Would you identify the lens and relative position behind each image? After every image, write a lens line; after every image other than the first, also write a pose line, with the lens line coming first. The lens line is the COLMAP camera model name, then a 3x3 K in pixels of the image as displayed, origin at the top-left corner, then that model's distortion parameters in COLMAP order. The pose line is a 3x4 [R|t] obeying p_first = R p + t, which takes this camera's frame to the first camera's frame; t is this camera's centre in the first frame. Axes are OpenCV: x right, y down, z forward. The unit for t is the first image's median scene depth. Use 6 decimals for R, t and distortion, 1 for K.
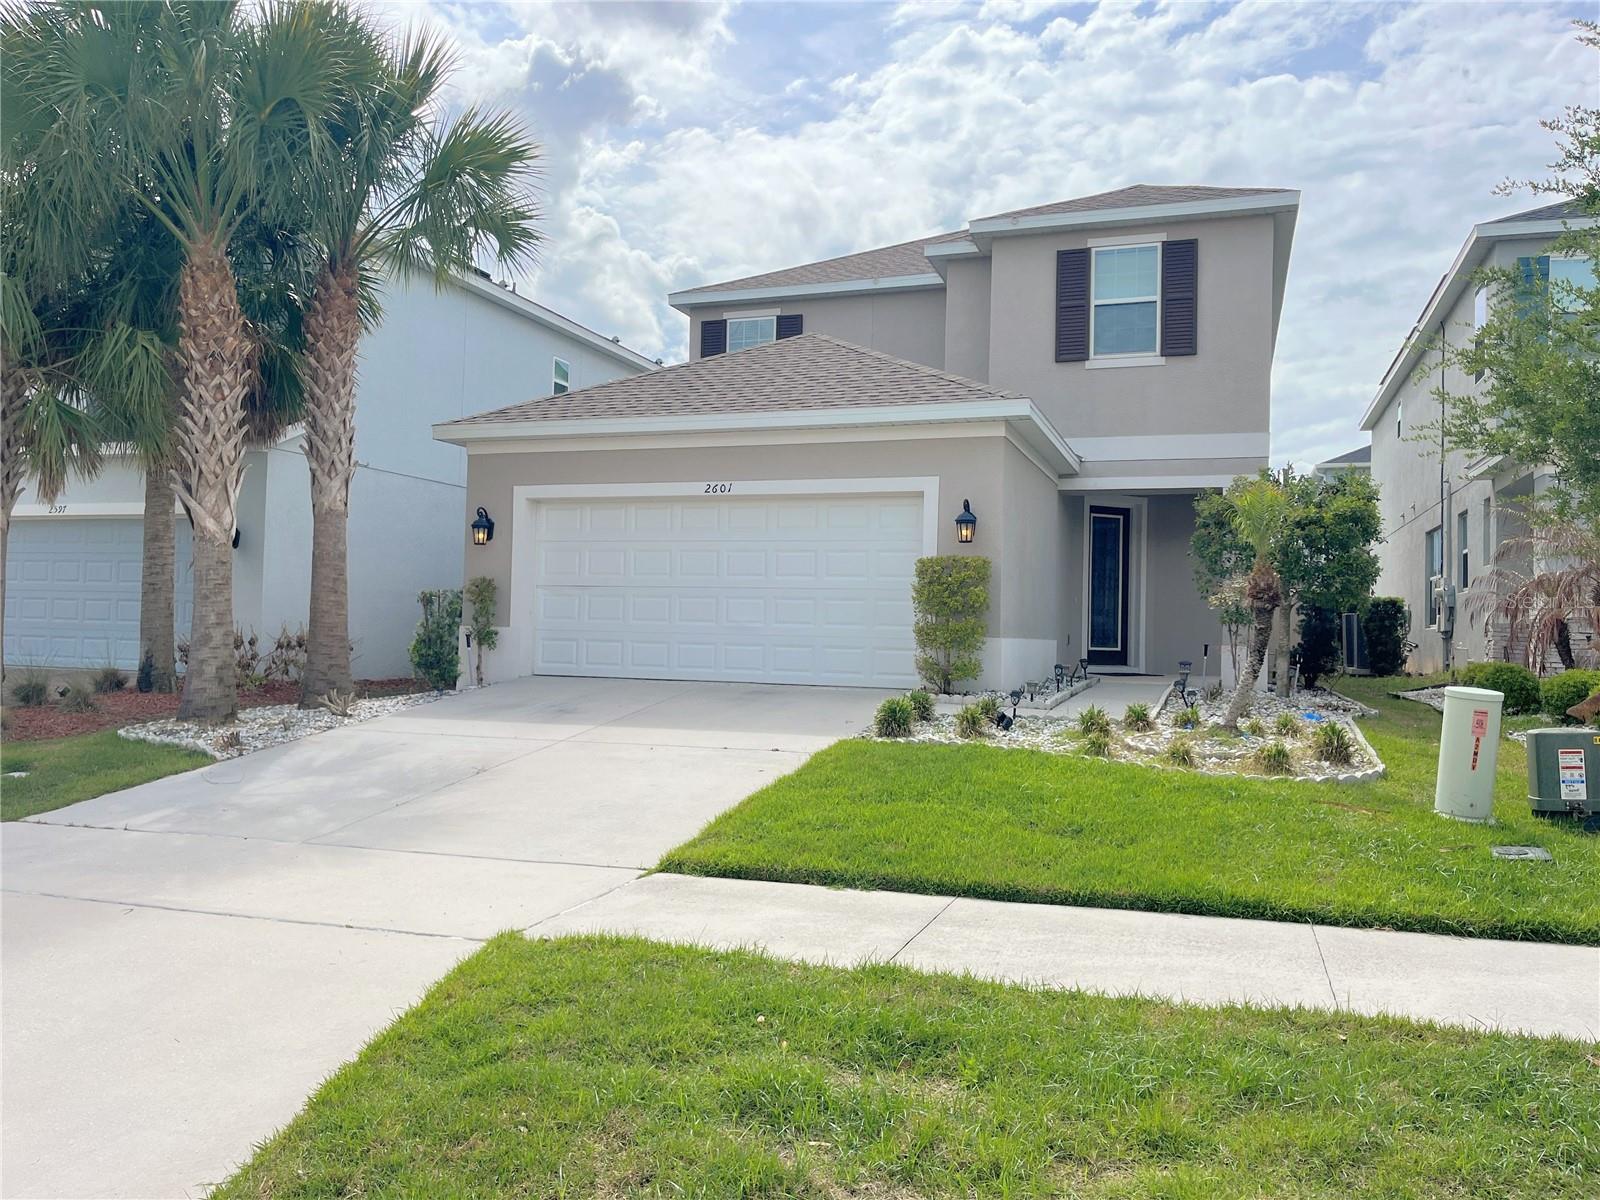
lens RADIAL K [[1227.2, 0, 821.4], [0, 1227.2, 575.7], [0, 0, 1]] dist [0.041007, -0.034743]
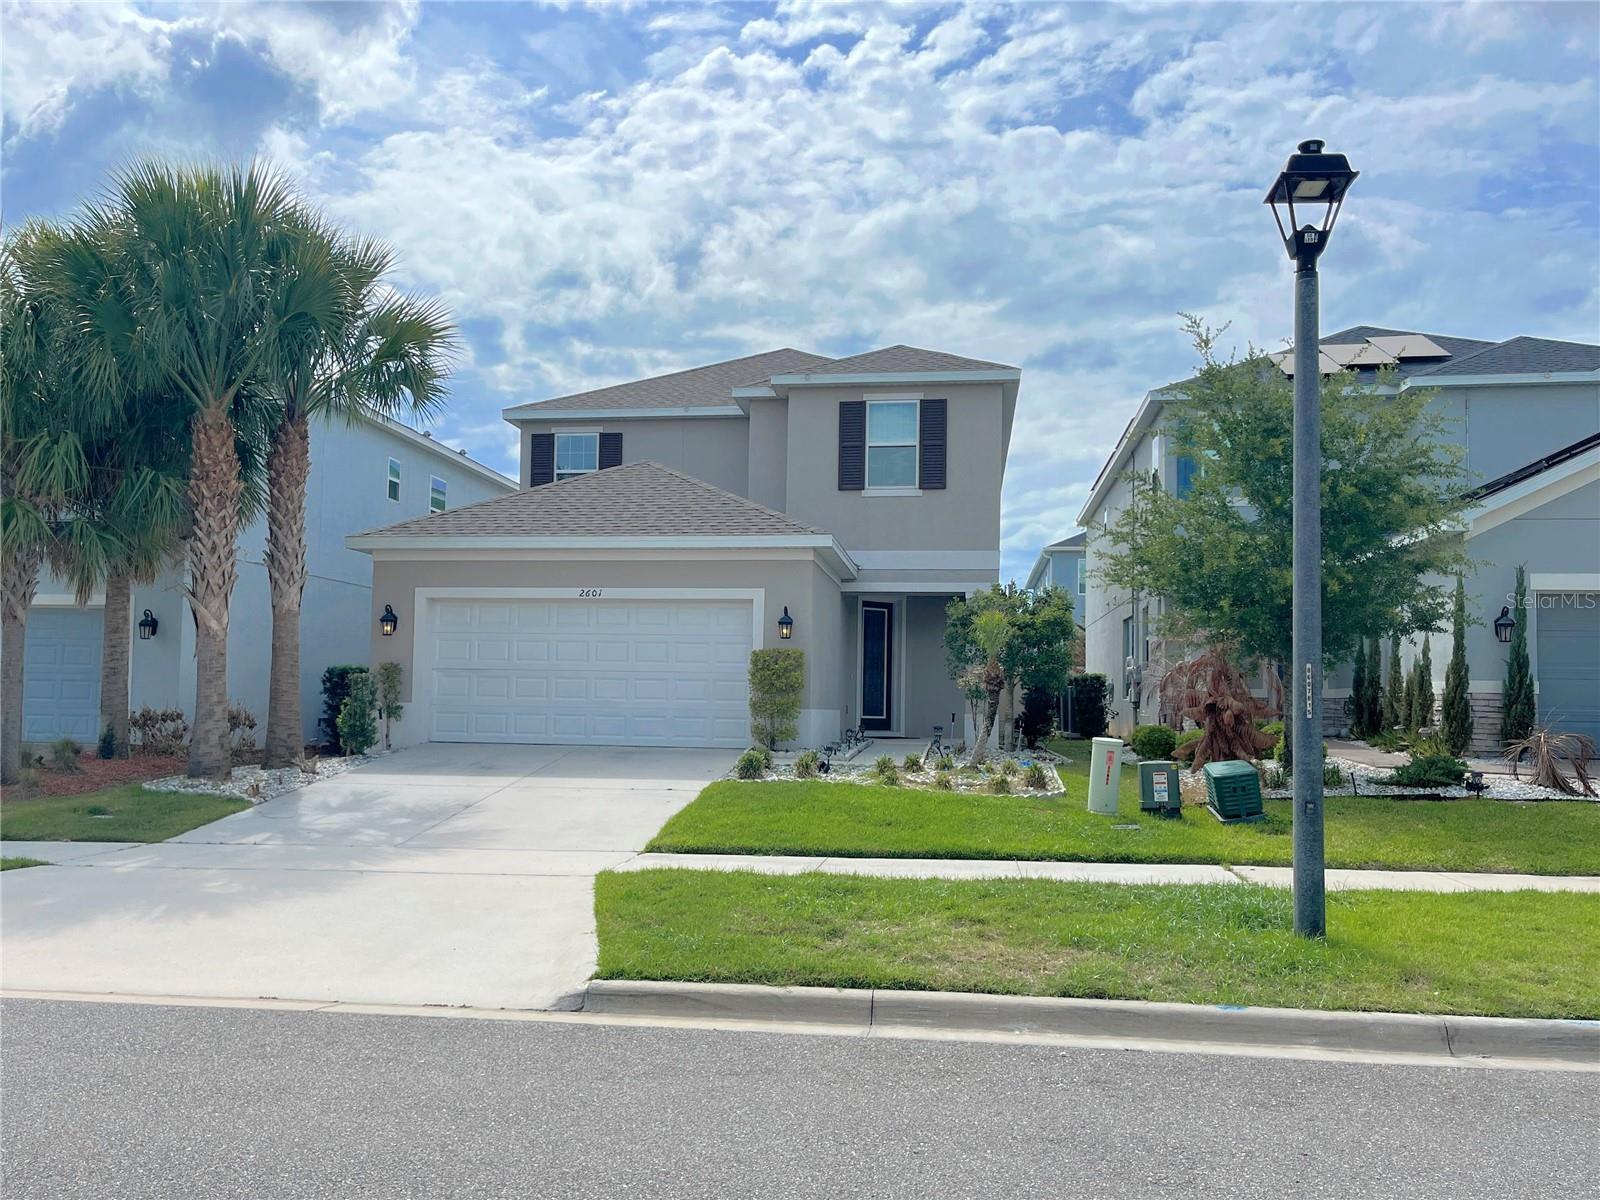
lens RADIAL K [[1227.2, 0, 798.5], [0, 1227.2, 604.3], [0, 0, 1]] dist [0.041007, -0.034743]
pose [[0.983237, 0.010854, 0.182007, -0.113058], [-0.004683, 0.999401, -0.034301, -0.018486], [-0.182270, 0.032874, 0.982699, -0.326302]]
